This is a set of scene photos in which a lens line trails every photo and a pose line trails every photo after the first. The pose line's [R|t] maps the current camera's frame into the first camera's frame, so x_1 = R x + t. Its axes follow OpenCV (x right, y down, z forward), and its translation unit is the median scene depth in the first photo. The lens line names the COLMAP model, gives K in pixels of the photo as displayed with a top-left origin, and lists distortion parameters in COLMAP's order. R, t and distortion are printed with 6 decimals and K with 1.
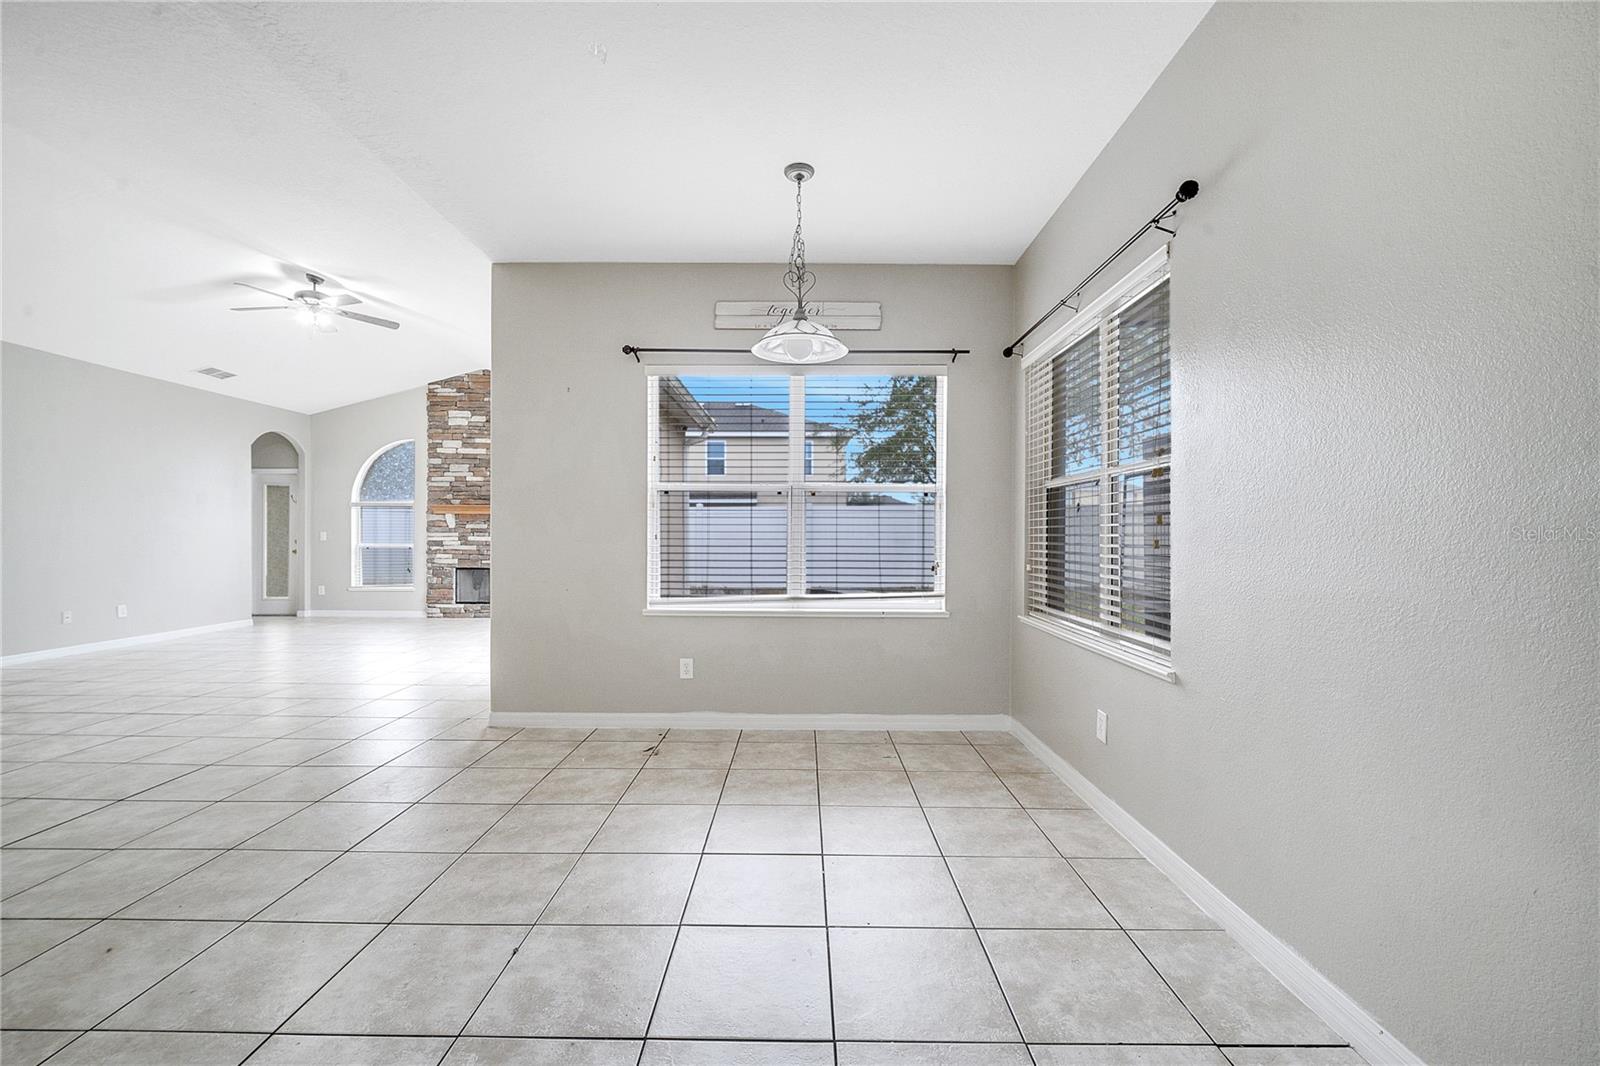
lens RADIAL K [[661.2, 0, 799.4], [0, 661.2, 541.4], [0, 0, 1]] dist [-0.009984, 0.001482]
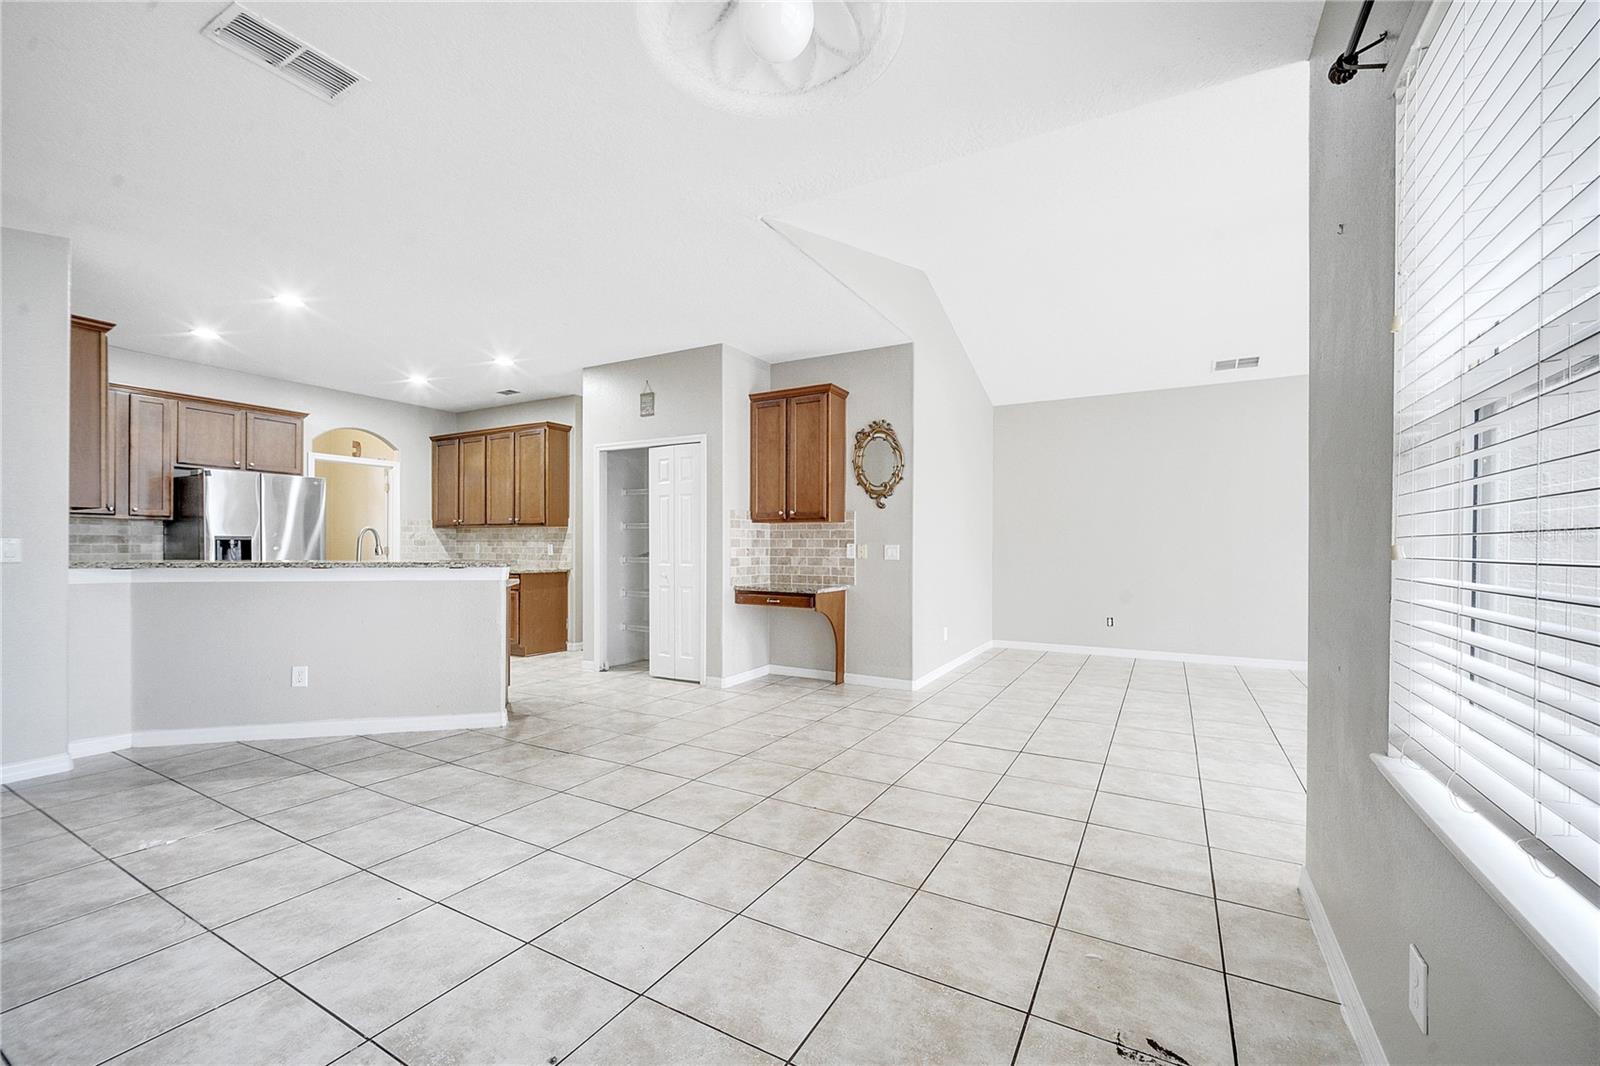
lens RADIAL K [[661.2, 0, 800.9], [0, 661.2, 541.4], [0, 0, 1]] dist [-0.009984, 0.001482]
pose [[-0.494161, -0.012399, -0.869282, 0.103636], [-0.014504, 0.999877, -0.006017, -0.002947], [0.869249, 0.009635, -0.494280, 0.399183]]
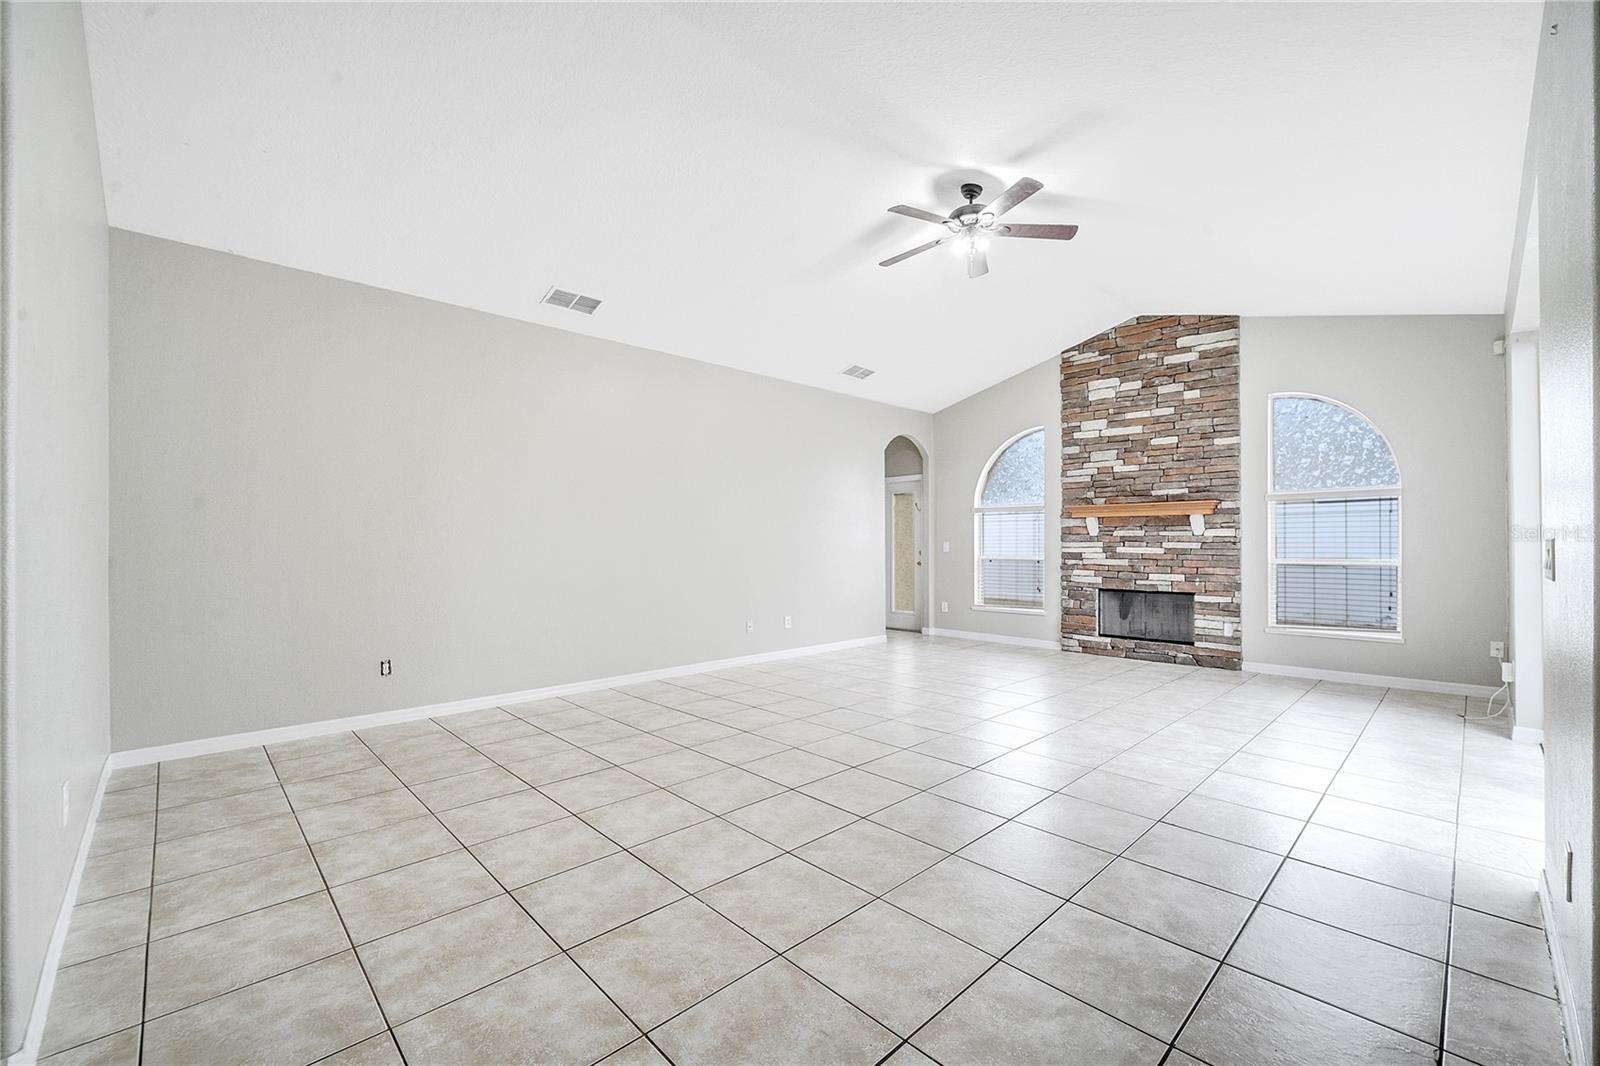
lens RADIAL K [[661.2, 0, 795.1], [0, 661.2, 535.2], [0, 0, 1]] dist [-0.009984, 0.001482]
pose [[0.695343, -0.014169, -0.718539, -0.223774], [0.003349, 0.999859, -0.016475, -0.010217], [0.718671, 0.009049, 0.695292, 0.229319]]
